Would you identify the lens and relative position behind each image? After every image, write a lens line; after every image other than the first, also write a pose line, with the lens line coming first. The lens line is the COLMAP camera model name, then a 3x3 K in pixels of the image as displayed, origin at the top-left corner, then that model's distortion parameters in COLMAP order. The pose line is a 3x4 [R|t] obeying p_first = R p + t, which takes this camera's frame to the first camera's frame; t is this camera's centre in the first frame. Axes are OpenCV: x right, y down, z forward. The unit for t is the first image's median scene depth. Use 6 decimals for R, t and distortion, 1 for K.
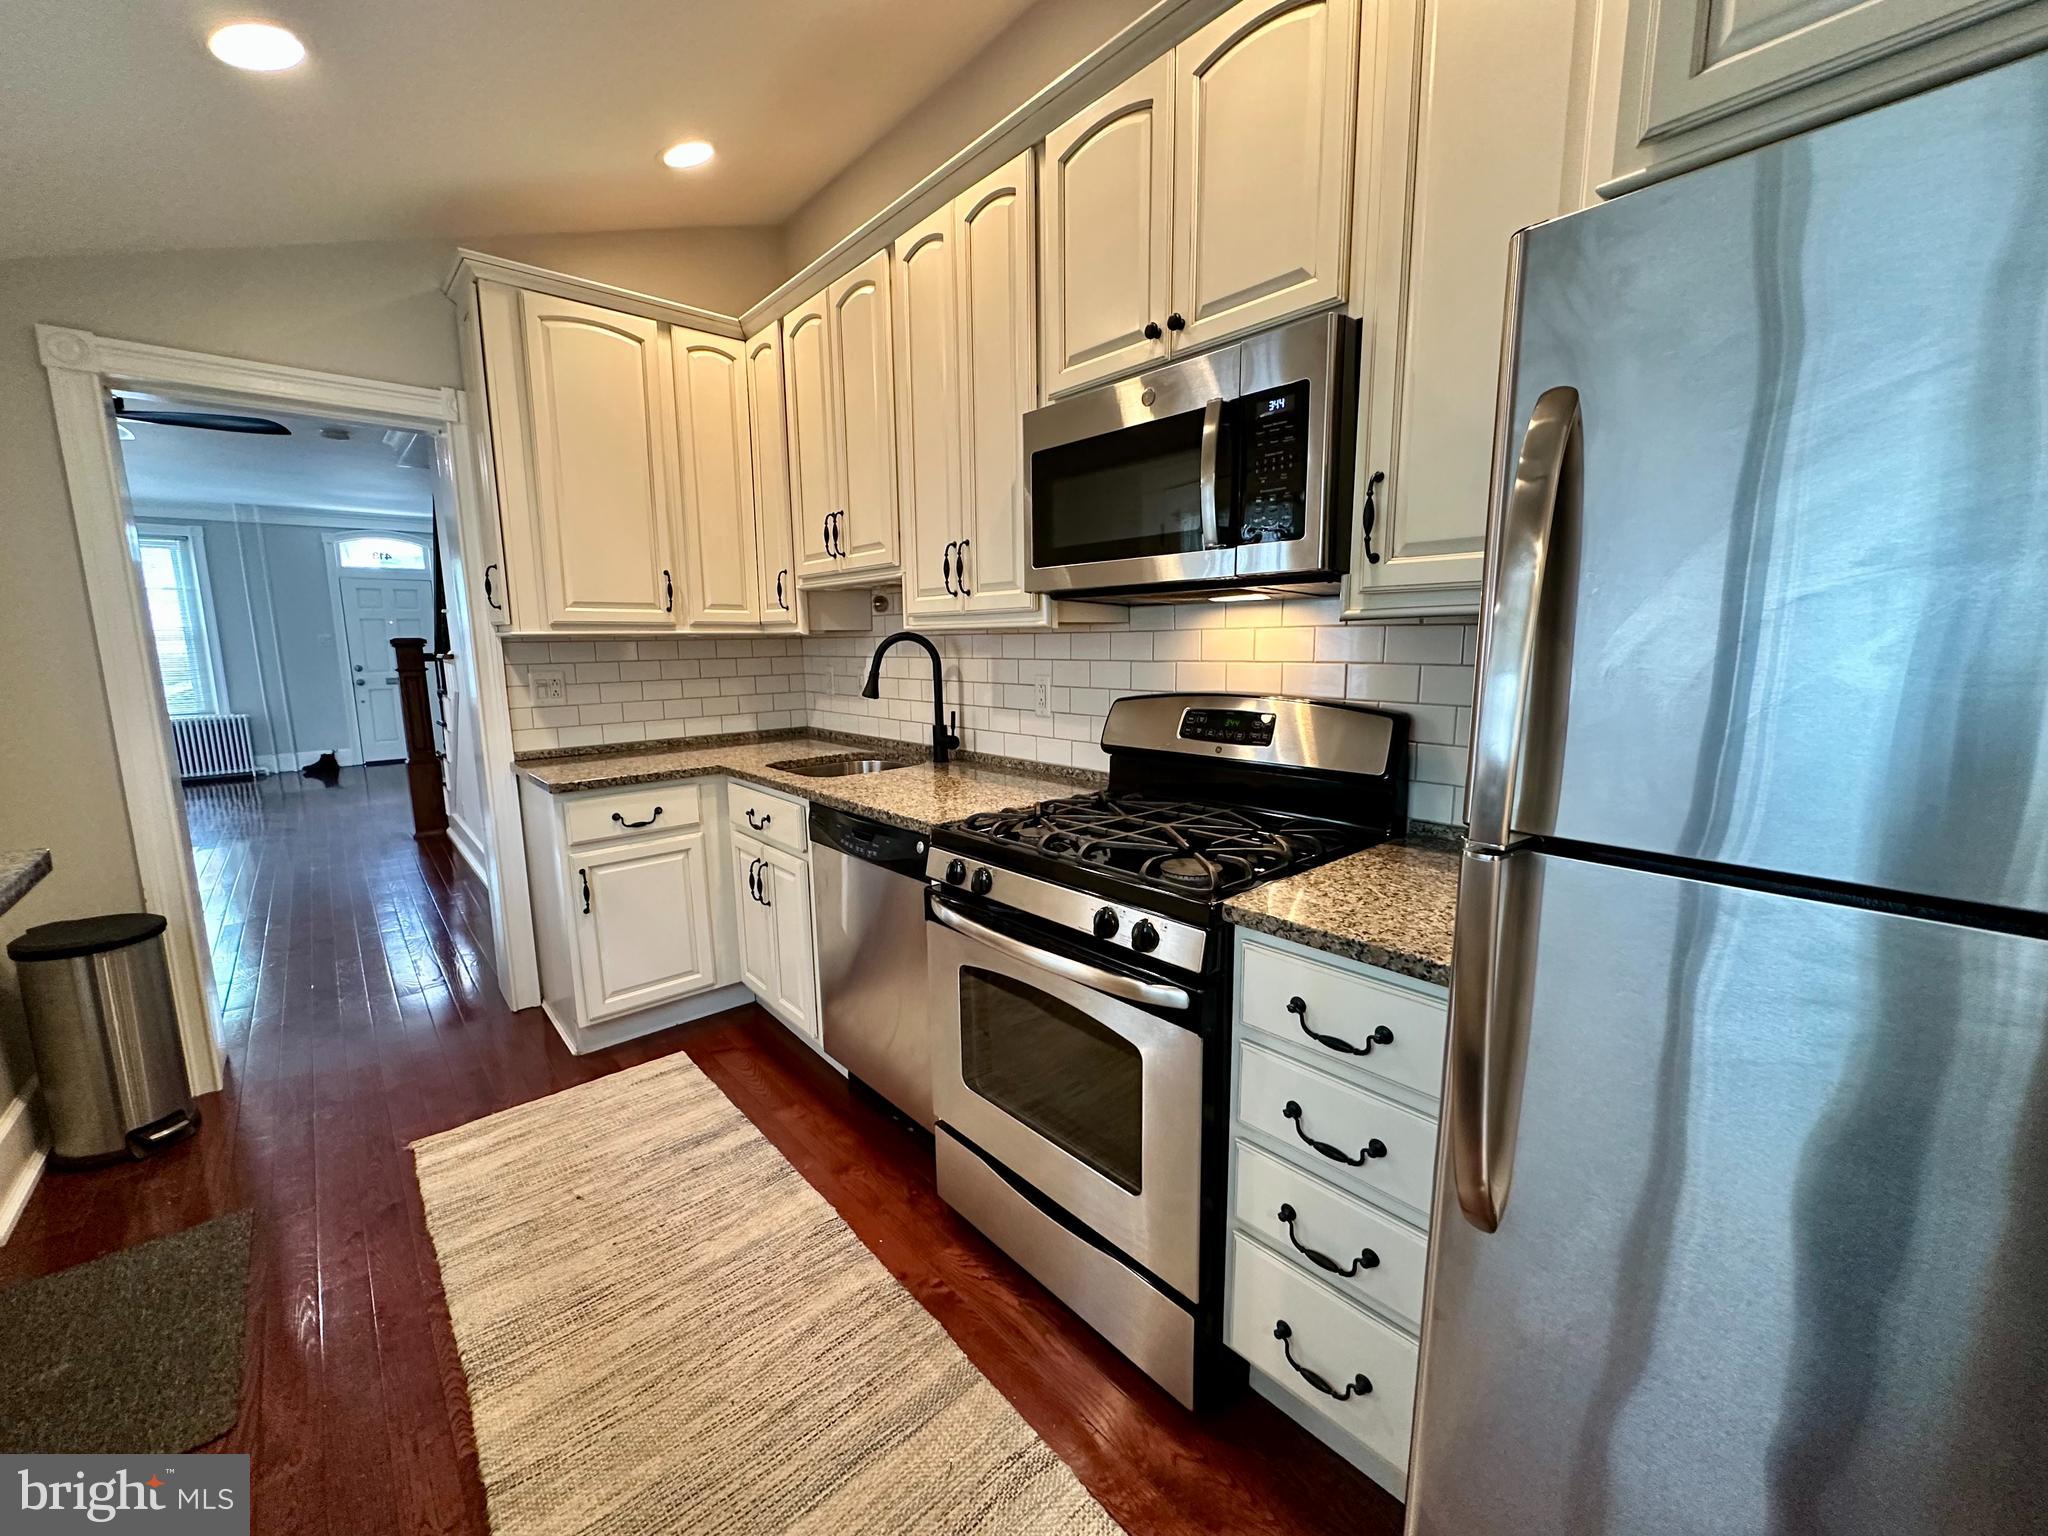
lens RADIAL K [[815.8, 0, 1024.0], [0, 815.8, 768.0], [0, 0, 1]] dist [-0.001834, -0.000037]
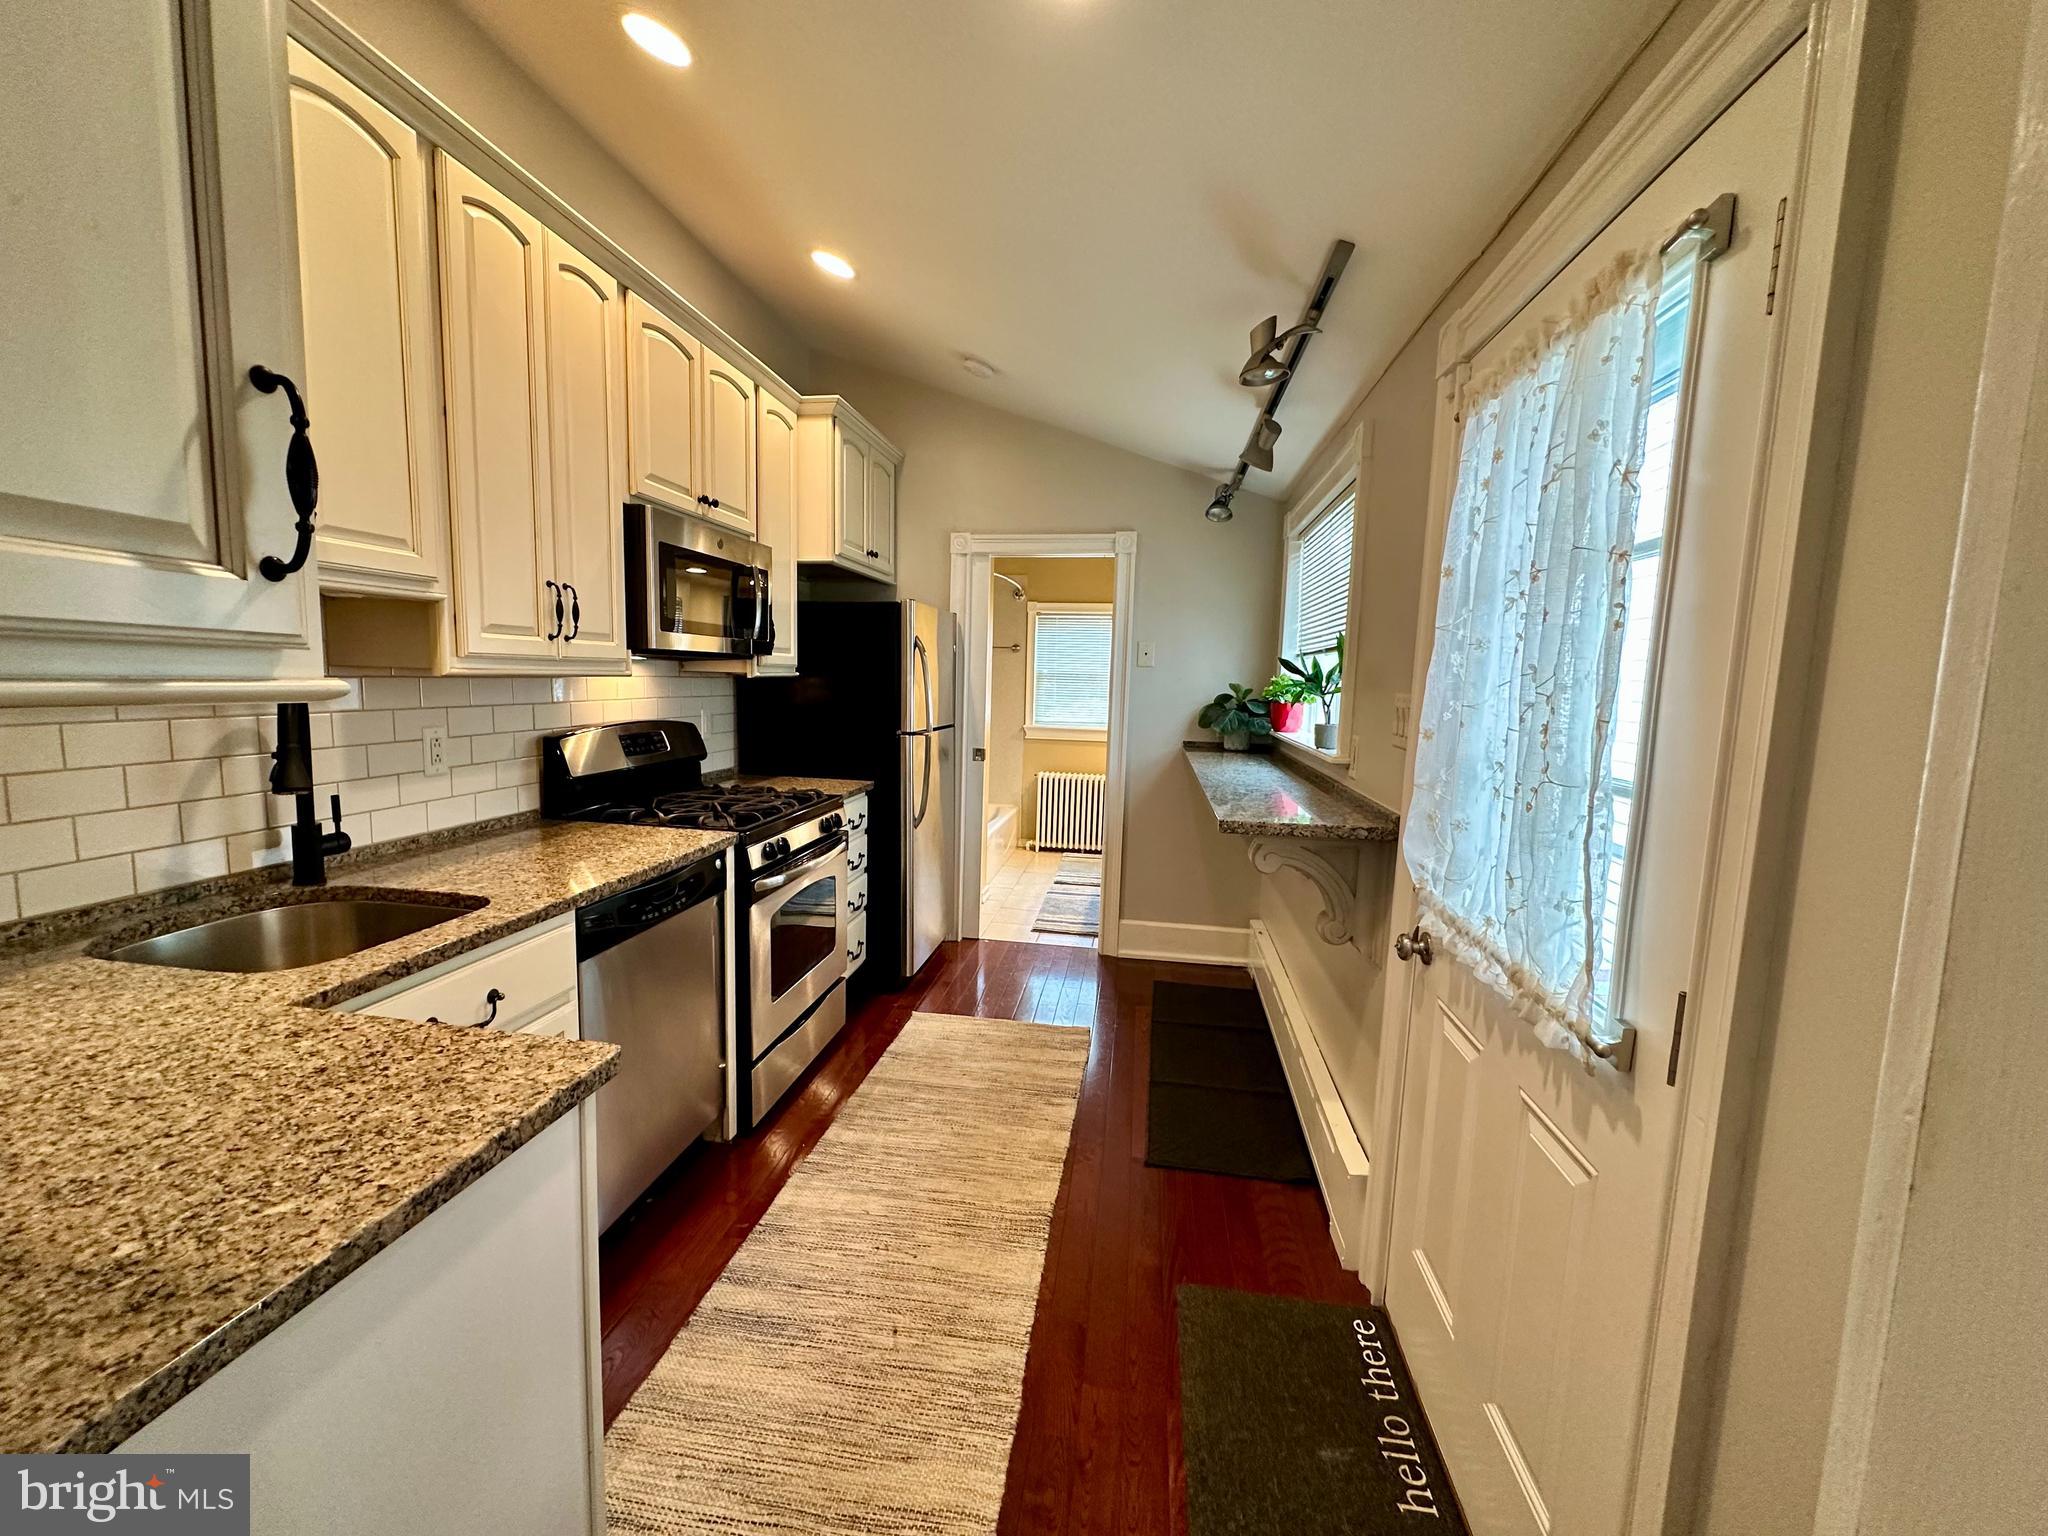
lens RADIAL K [[815.8, 0, 1024.0], [0, 815.8, 768.0], [0, 0, 1]] dist [-0.001834, -0.000037]
pose [[-0.642079, -0.095142, 0.760712, -1.297469], [0.097921, 0.973964, 0.204465, -0.236253], [-0.760359, 0.205772, -0.616046, 1.364307]]
